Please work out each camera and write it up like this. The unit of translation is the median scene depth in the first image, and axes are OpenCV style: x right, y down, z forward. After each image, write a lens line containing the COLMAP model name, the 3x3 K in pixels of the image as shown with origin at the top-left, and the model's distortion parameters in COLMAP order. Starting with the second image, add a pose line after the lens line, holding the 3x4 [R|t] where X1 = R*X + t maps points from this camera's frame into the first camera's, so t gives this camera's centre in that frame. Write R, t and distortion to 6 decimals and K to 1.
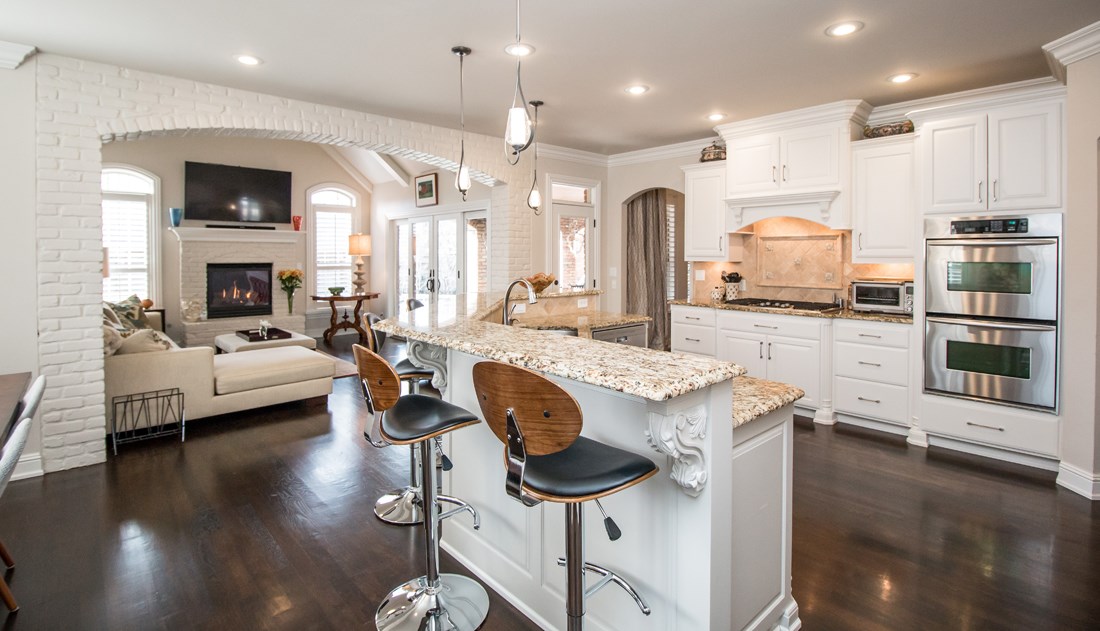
lens RADIAL K [[524.3, 0, 531.4], [0, 524.3, 257.9], [0, 0, 1]] dist [-0.002709, -0.000398]
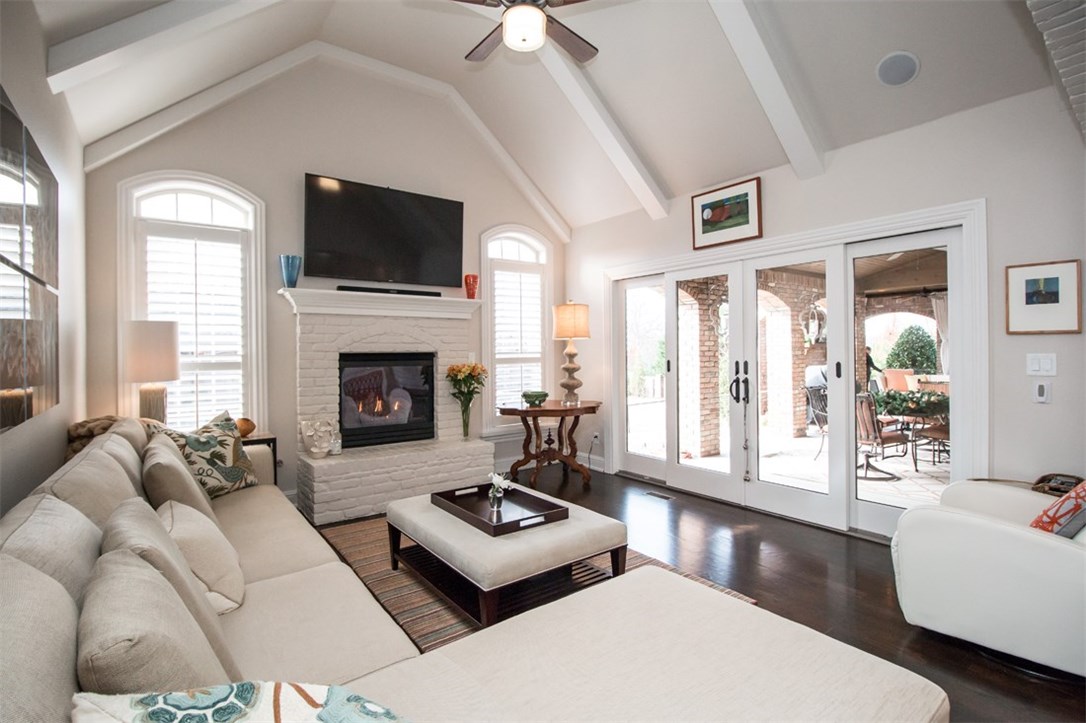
lens RADIAL K [[512.3, 0, 527.7], [0, 512.3, 348.9], [0, 0, 1]] dist [-0.004207, -0.001484]
pose [[0.995603, -0.009424, -0.093193, -0.399343], [0.008480, 0.999909, -0.010525, 0.015024], [0.093284, 0.009689, 0.995592, 0.508609]]
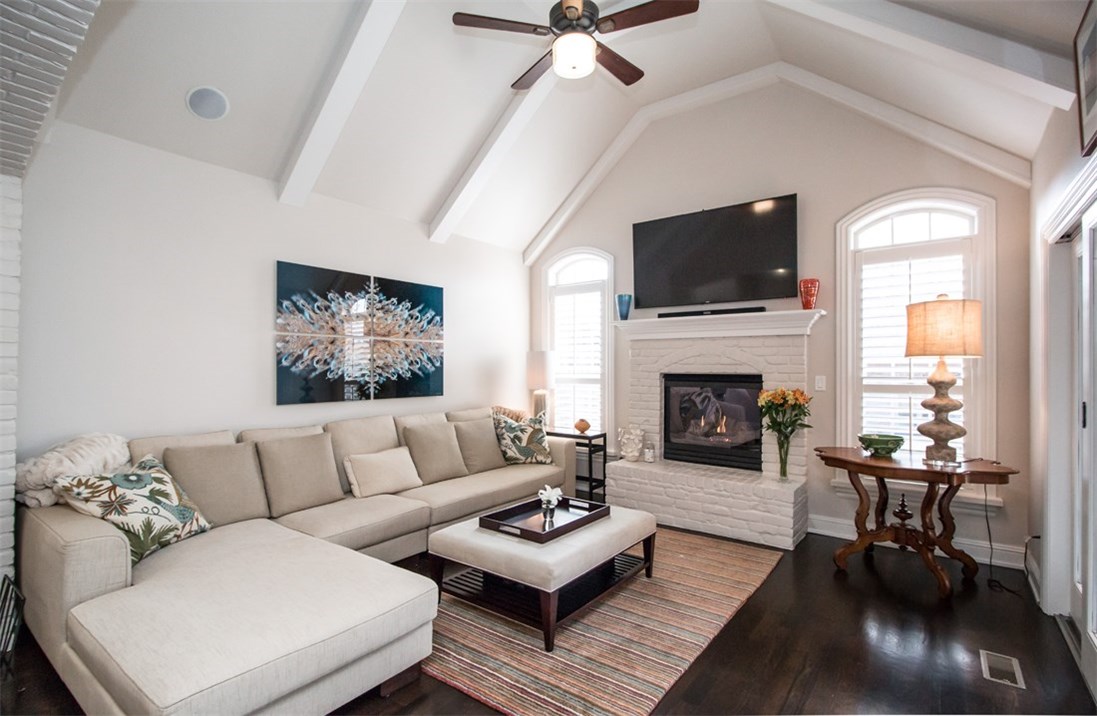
lens RADIAL K [[507.9, 0, 548.5], [0, 507.9, 358.0], [0, 0, 1]] dist [0.003554, 0.000326]
pose [[0.204480, -0.020362, -0.978659, -0.040198], [-0.012878, 0.999641, -0.023489, 0.008996], [0.978786, 0.017406, 0.204145, 0.813553]]
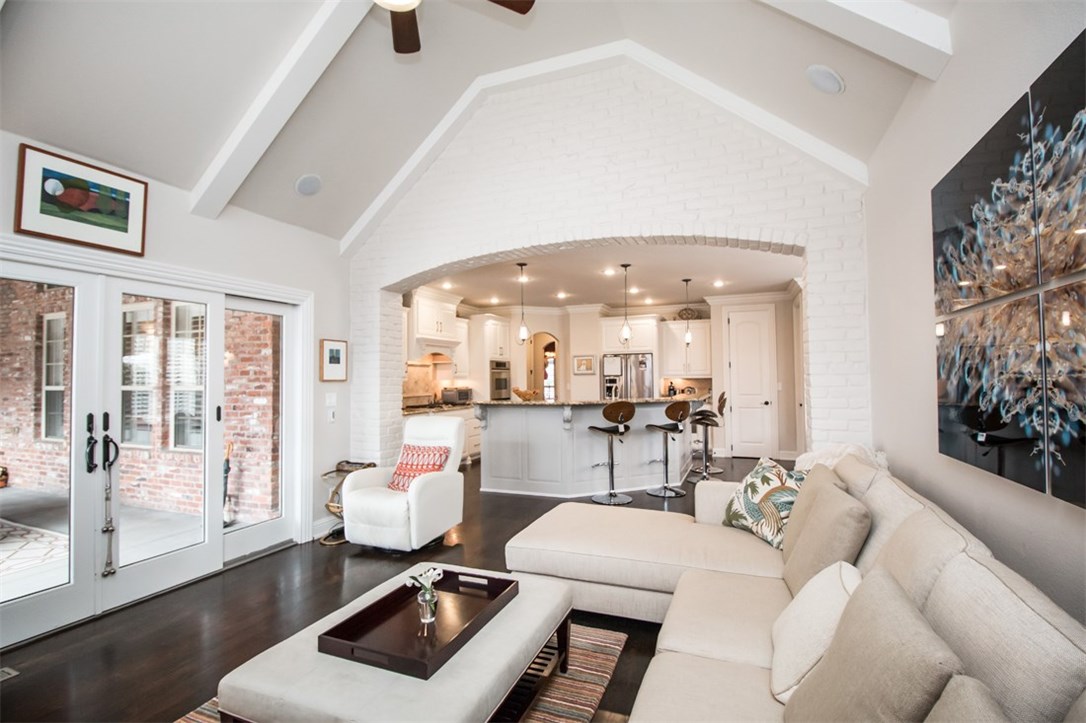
lens RADIAL K [[519.8, 0, 543.0], [0, 519.8, 361.5], [0, 0, 1]] dist [-0.003434, -0.000987]
pose [[-0.456483, 0.032902, 0.889124, -0.761372], [0.018575, 0.999451, -0.027448, 0.000908], [-0.889538, 0.003986, -0.456843, 0.983855]]
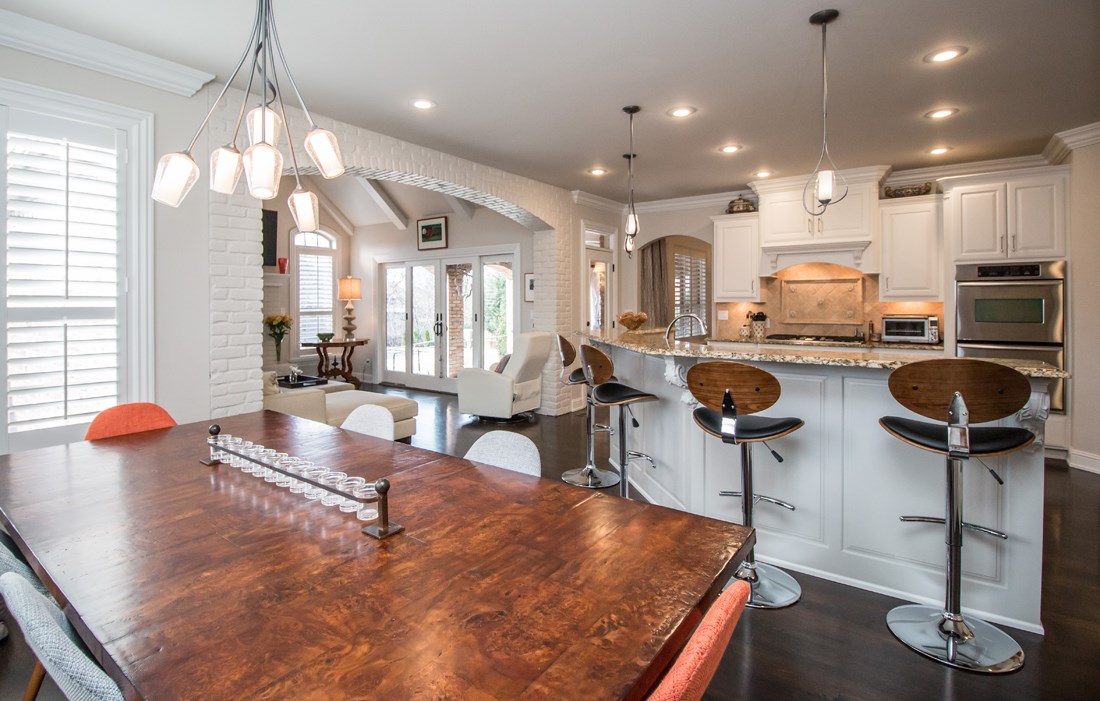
lens RADIAL K [[543.2, 0, 505.3], [0, 543.2, 301.7], [0, 0, 1]] dist [-0.001151, -0.000844]
pose [[0.983656, -0.002757, 0.180037, -0.280005], [0.004302, 0.999957, -0.008196, 0.010133], [-0.180006, 0.008837, 0.983626, -0.037676]]
